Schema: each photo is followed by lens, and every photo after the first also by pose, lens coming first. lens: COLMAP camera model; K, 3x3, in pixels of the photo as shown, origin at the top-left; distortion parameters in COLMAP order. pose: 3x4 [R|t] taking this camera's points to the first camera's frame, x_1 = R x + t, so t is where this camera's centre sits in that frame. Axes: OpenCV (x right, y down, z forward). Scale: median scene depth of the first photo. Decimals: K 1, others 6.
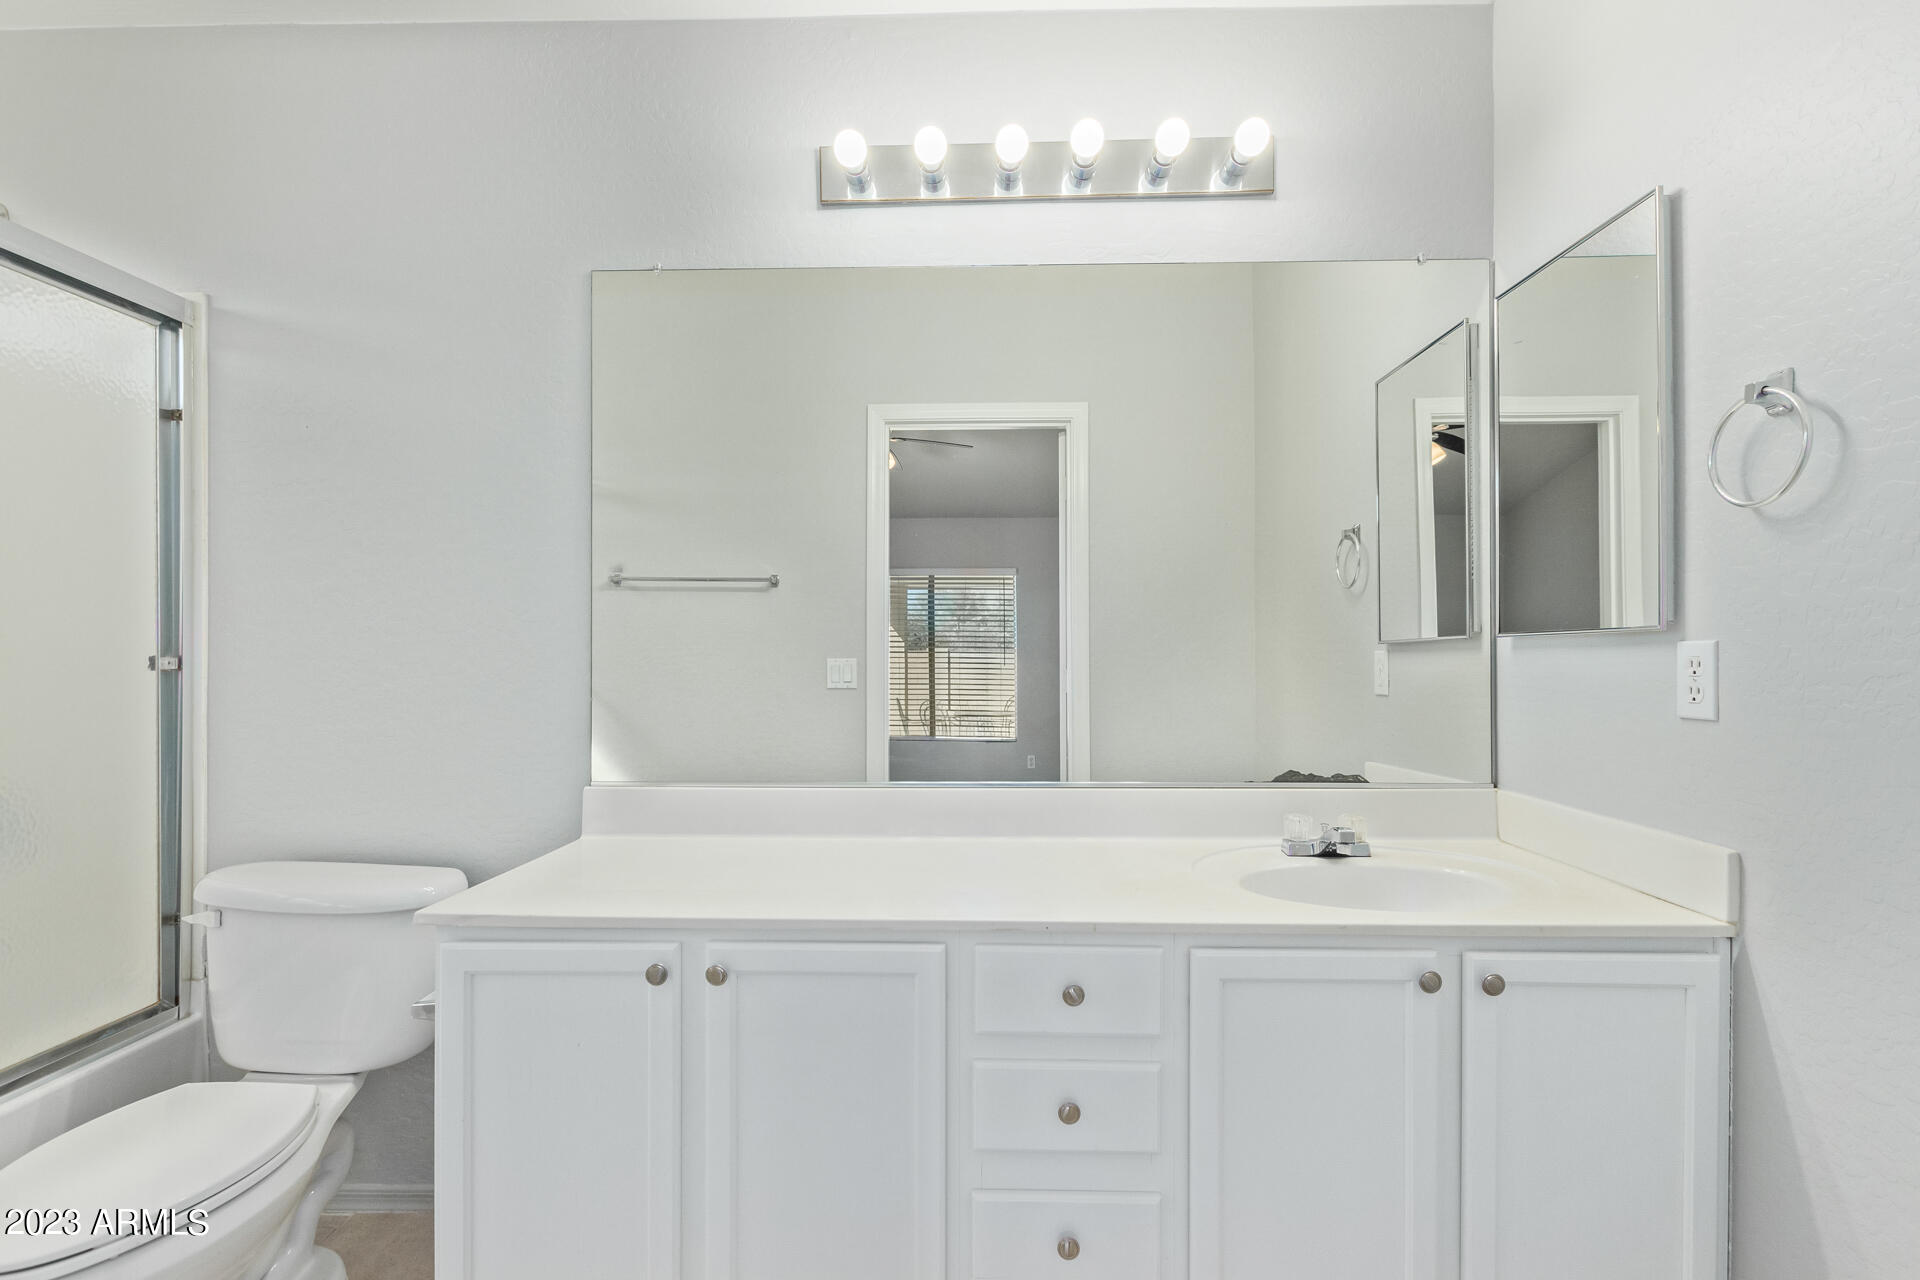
lens RADIAL K [[881.1, 0, 957.8], [0, 881.1, 650.5], [0, 0, 1]] dist [0.002710, -0.000294]
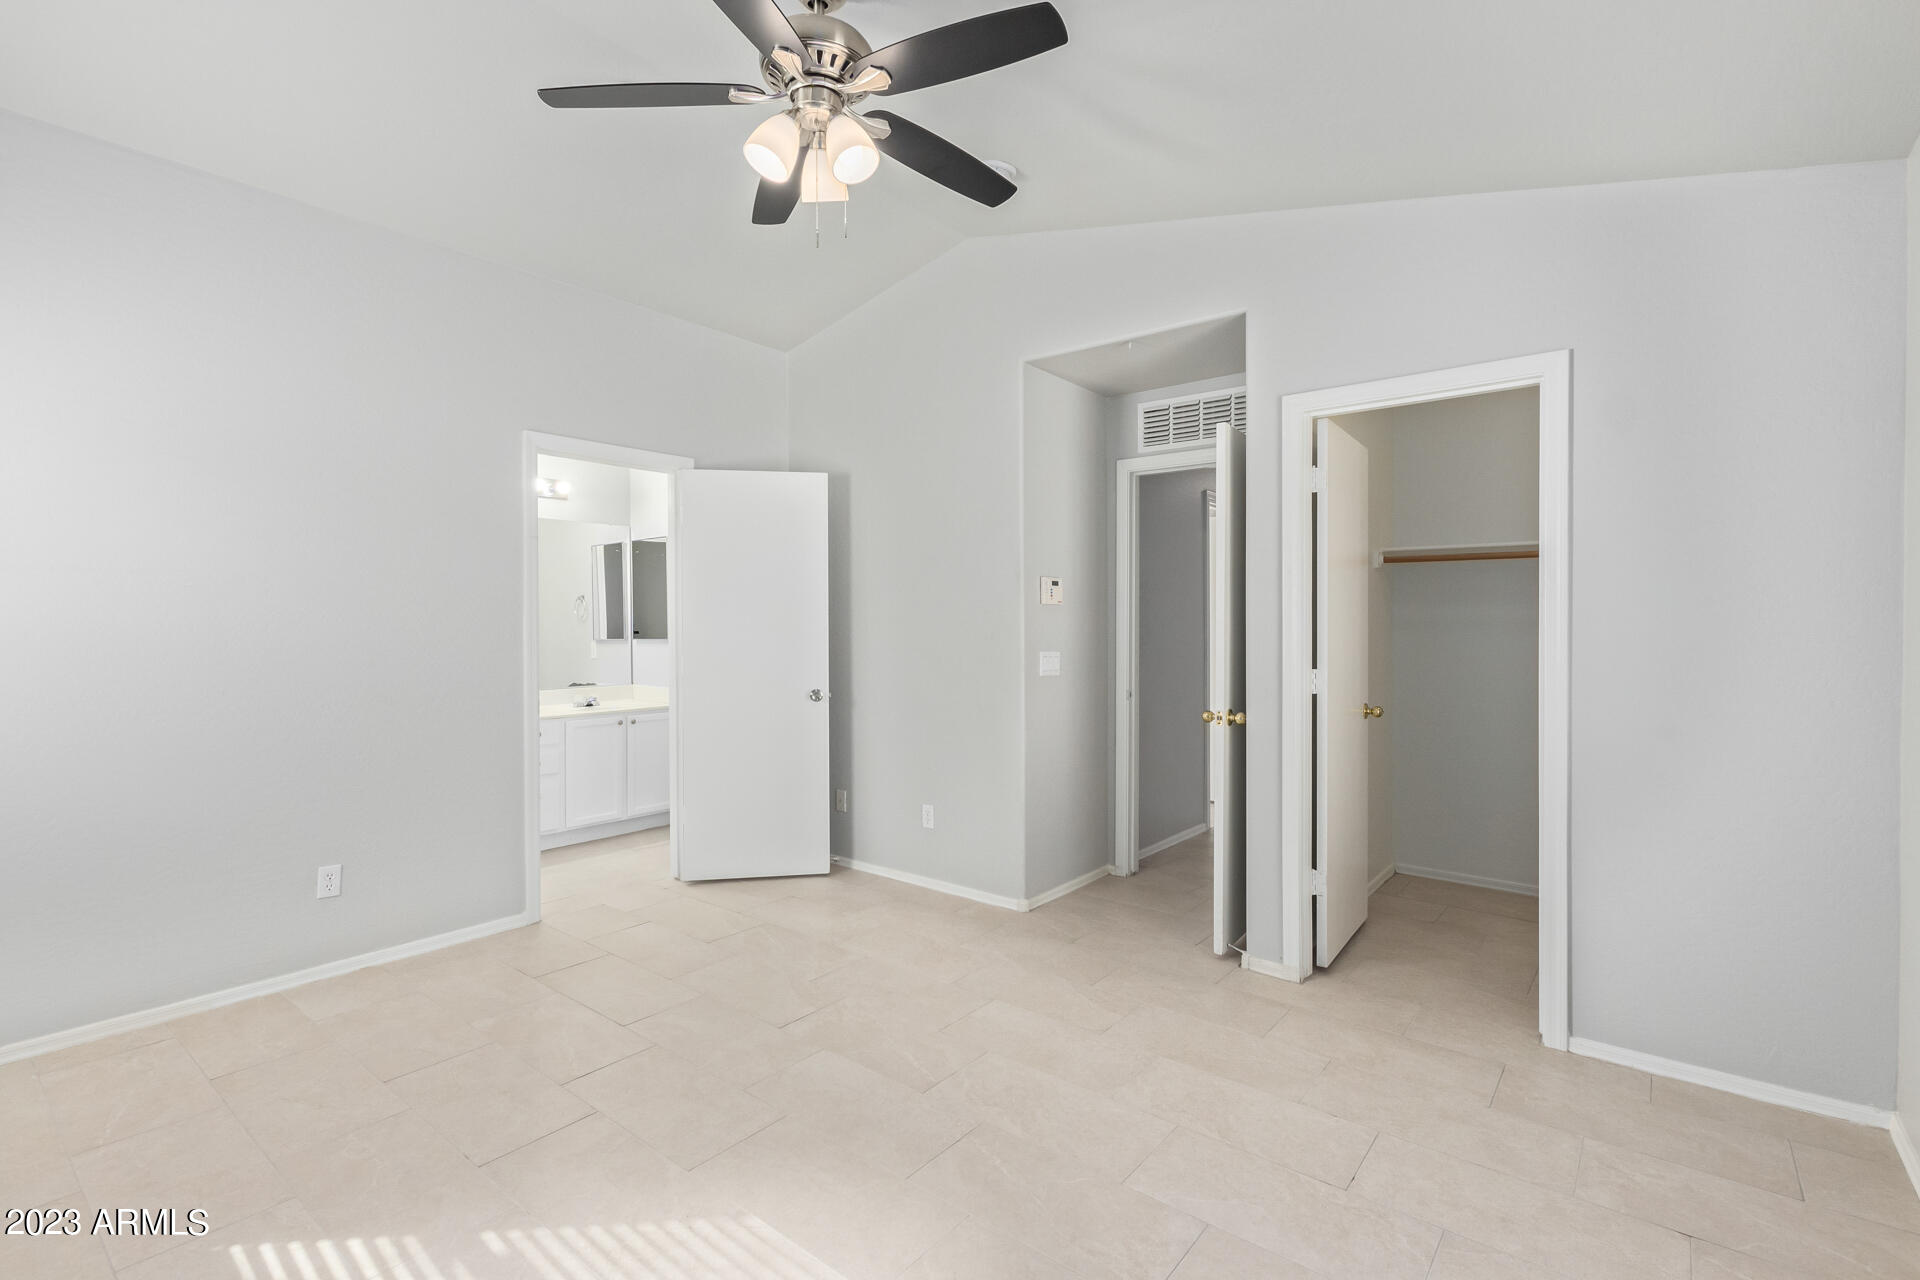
lens RADIAL K [[881.1, 0, 961.2], [0, 881.1, 648.7], [0, 0, 1]] dist [0.002710, -0.000294]
pose [[0.617899, -0.020425, 0.785992, -0.675935], [0.011567, 0.999790, 0.016888, -0.011596], [-0.786172, -0.001344, 0.618006, -1.107259]]
